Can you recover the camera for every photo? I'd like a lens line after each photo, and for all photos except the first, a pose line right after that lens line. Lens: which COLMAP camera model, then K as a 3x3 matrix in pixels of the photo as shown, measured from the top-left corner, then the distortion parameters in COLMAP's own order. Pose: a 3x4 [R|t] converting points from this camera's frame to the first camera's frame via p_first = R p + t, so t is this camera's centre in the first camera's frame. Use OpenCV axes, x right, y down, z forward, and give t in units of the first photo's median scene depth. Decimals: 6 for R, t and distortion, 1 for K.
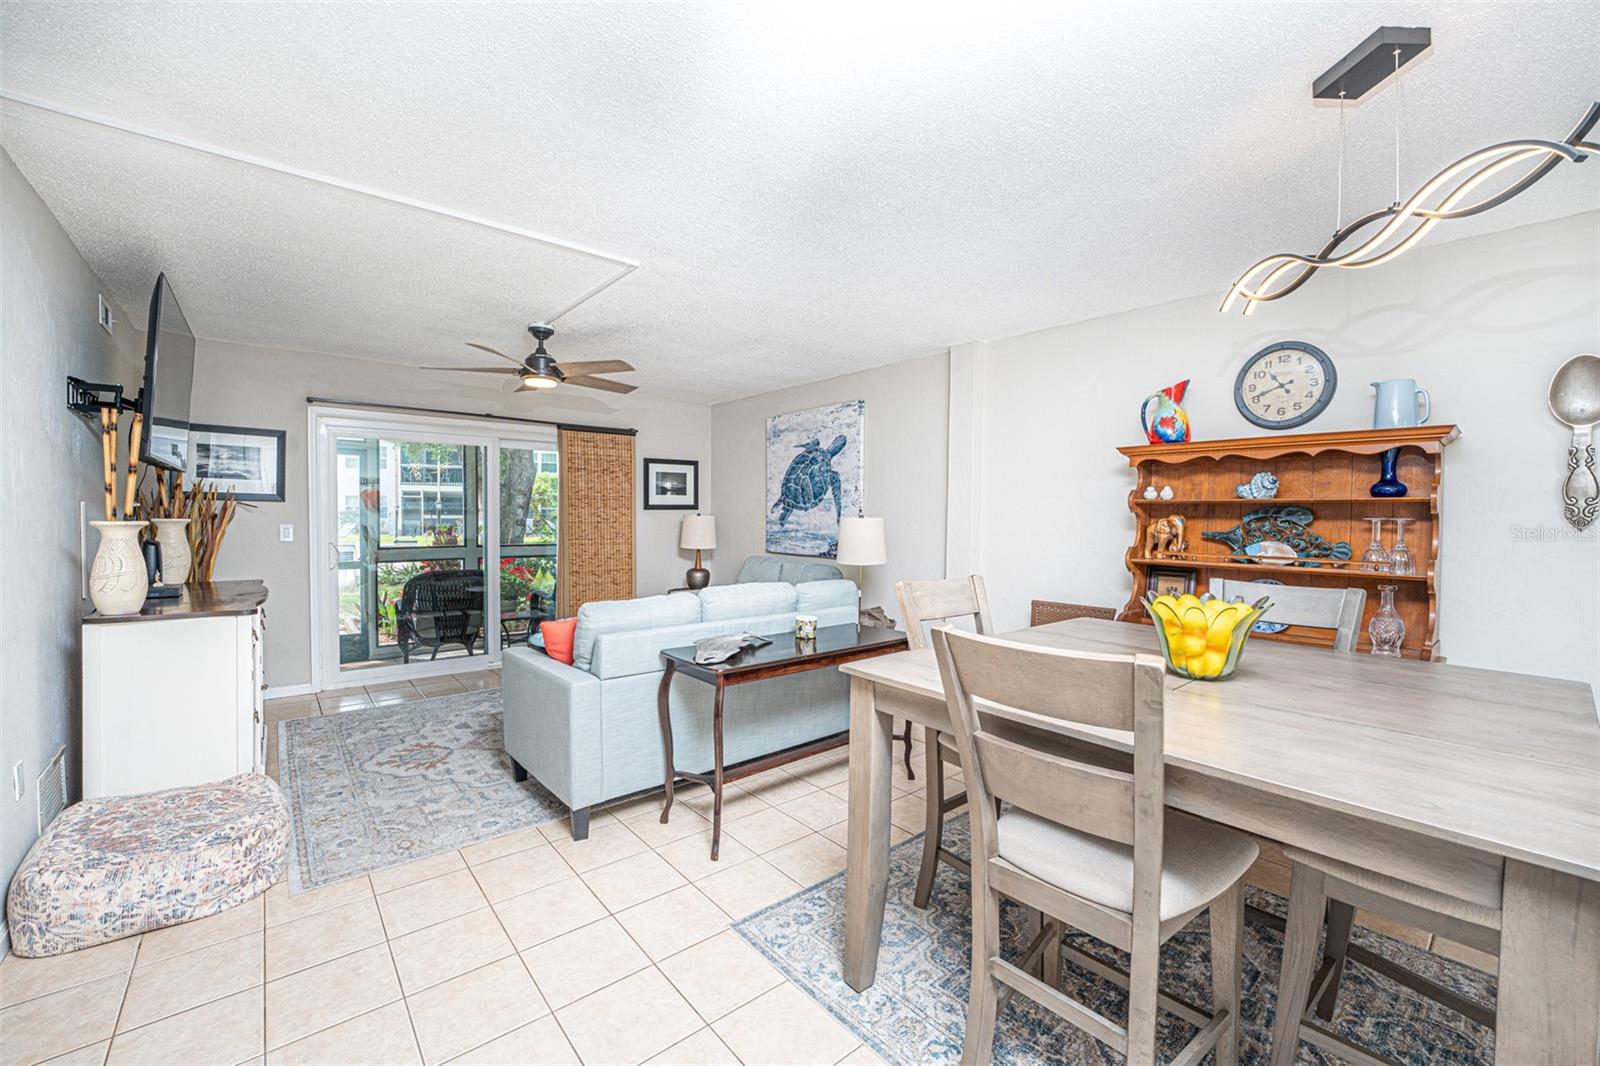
lens RADIAL K [[643.7, 0, 804.0], [0, 643.7, 532.1], [0, 0, 1]] dist [-0.028237, -0.000022]
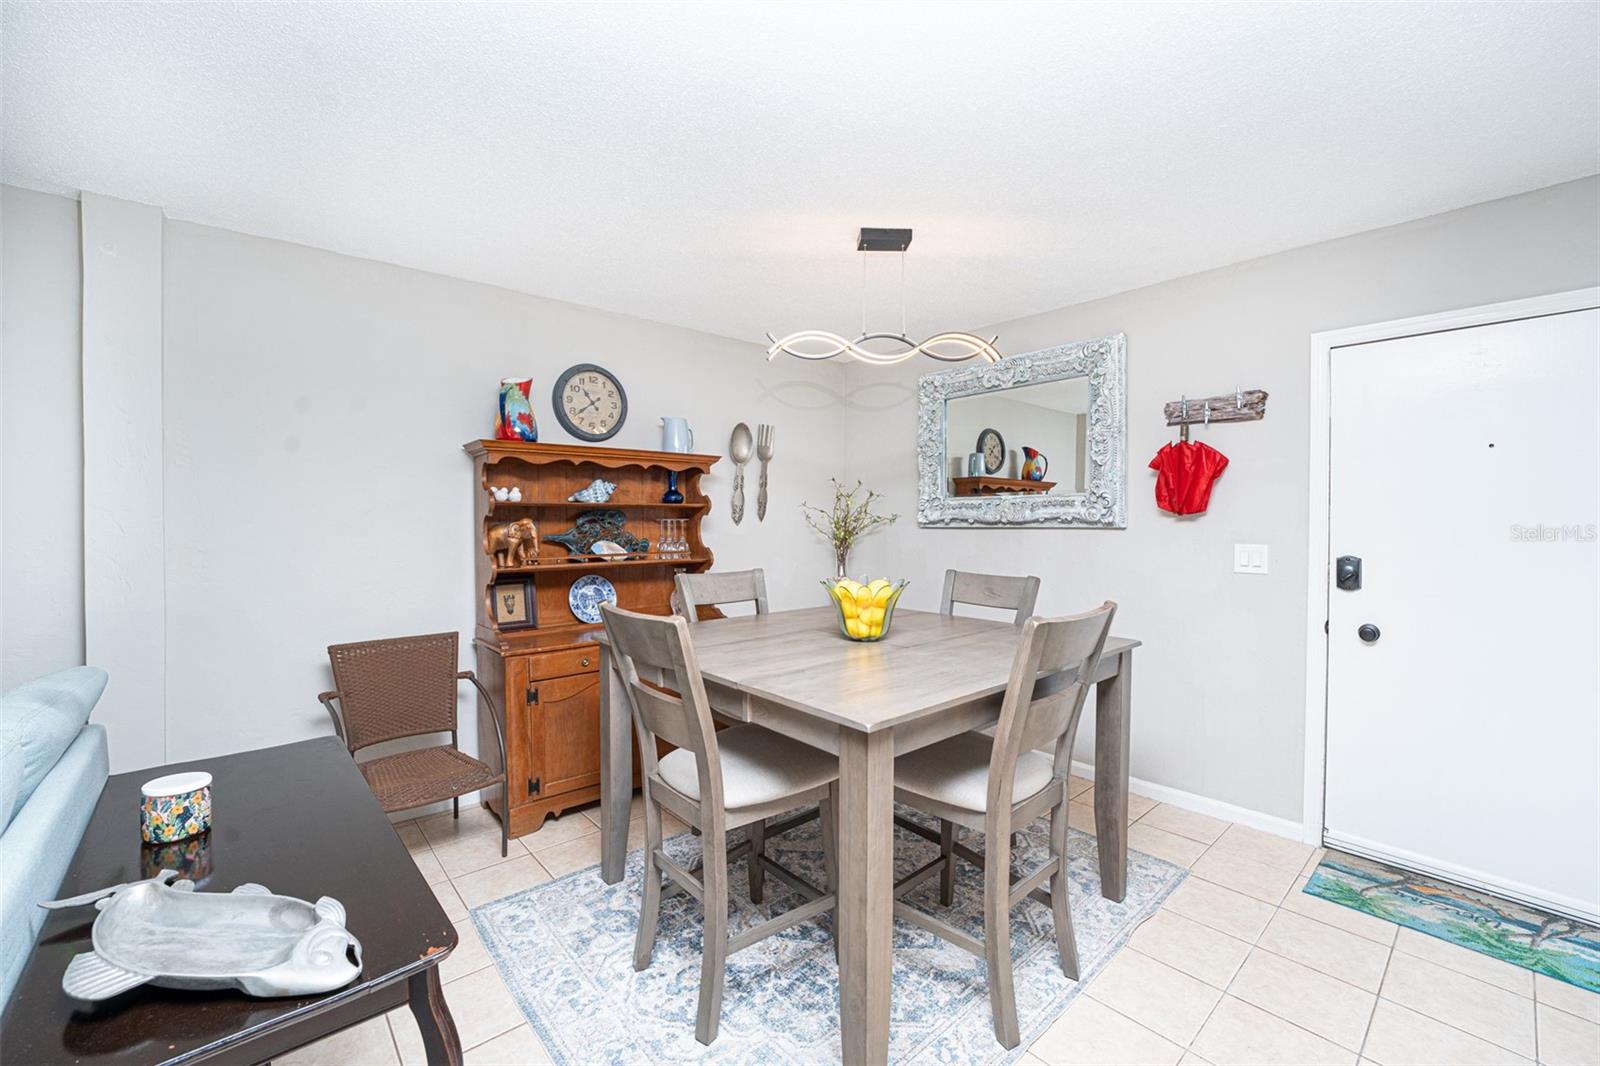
lens RADIAL K [[640.7, 0, 804.7], [0, 640.7, 530.3], [0, 0, 1]] dist [-0.021779, 0.000372]
pose [[-0.019636, -0.024051, 0.999518, -0.365396], [0.032335, 0.999172, 0.024678, -0.018496], [-0.999284, 0.032804, -0.018842, 0.597208]]
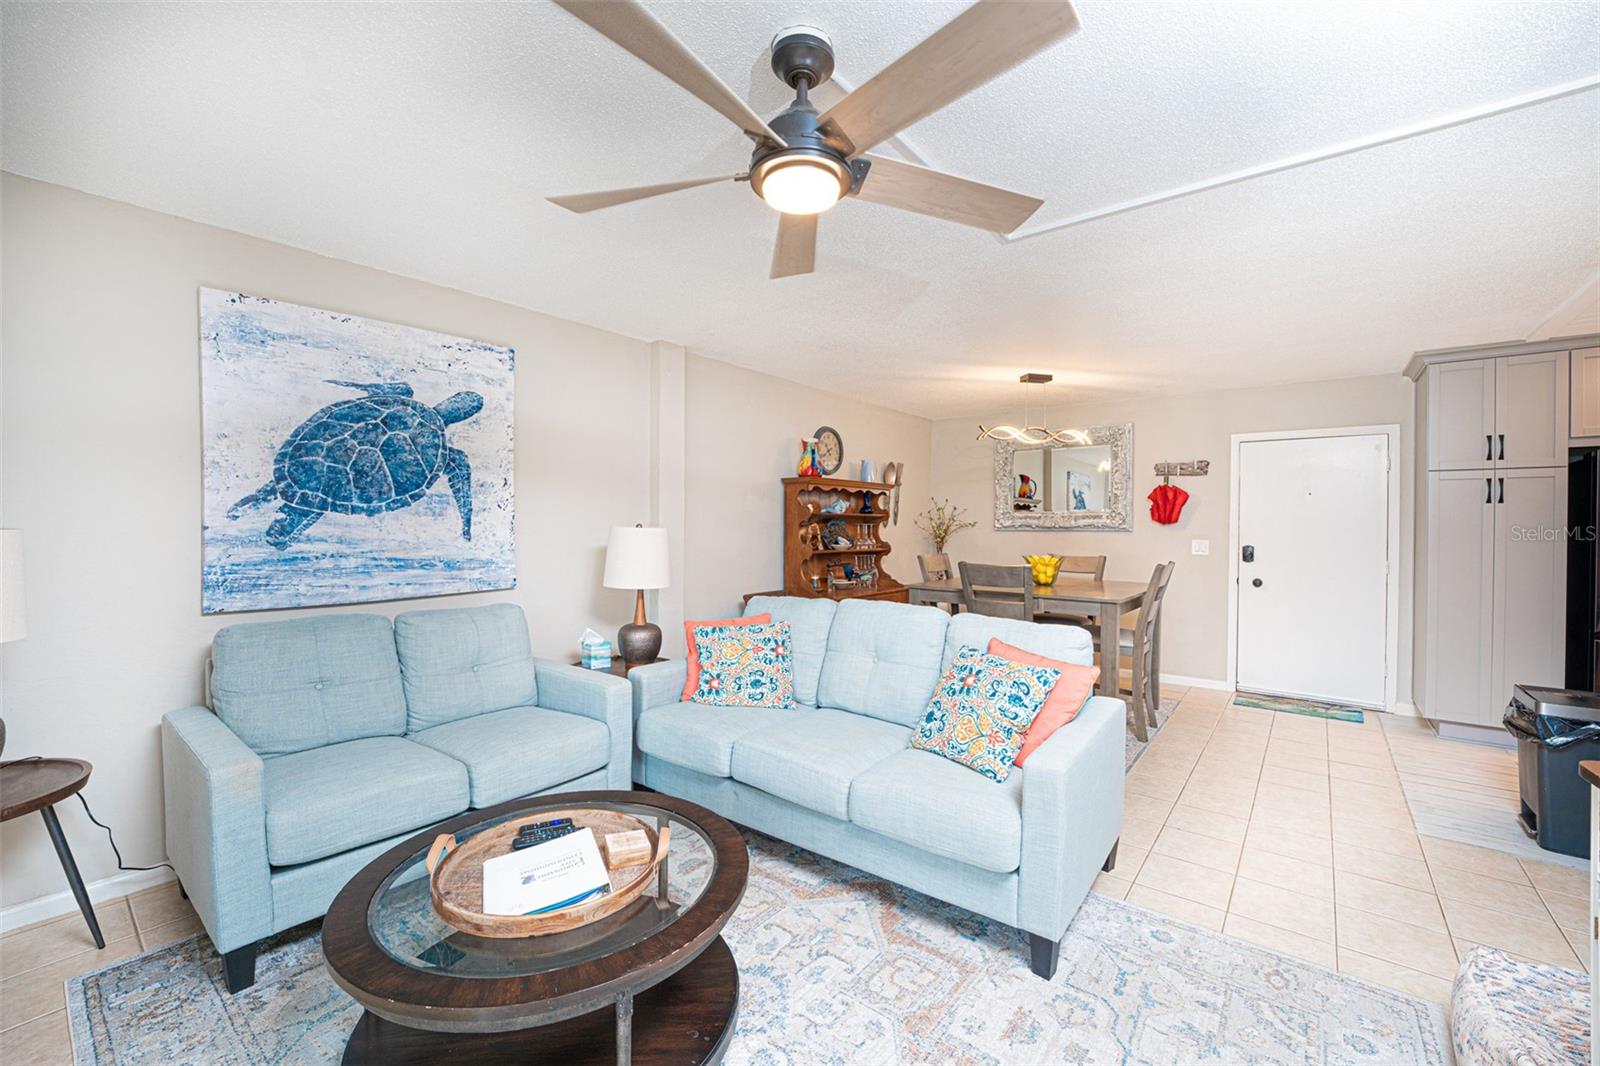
lens RADIAL K [[648.9, 0, 803.6], [0, 648.9, 530.3], [0, 0, 1]] dist [-0.029342, -0.000305]
pose [[-0.186251, -0.016925, 0.982356, -0.968676], [0.021855, 0.999533, 0.021364, -0.042040], [-0.982259, 0.025448, -0.185794, 1.303987]]
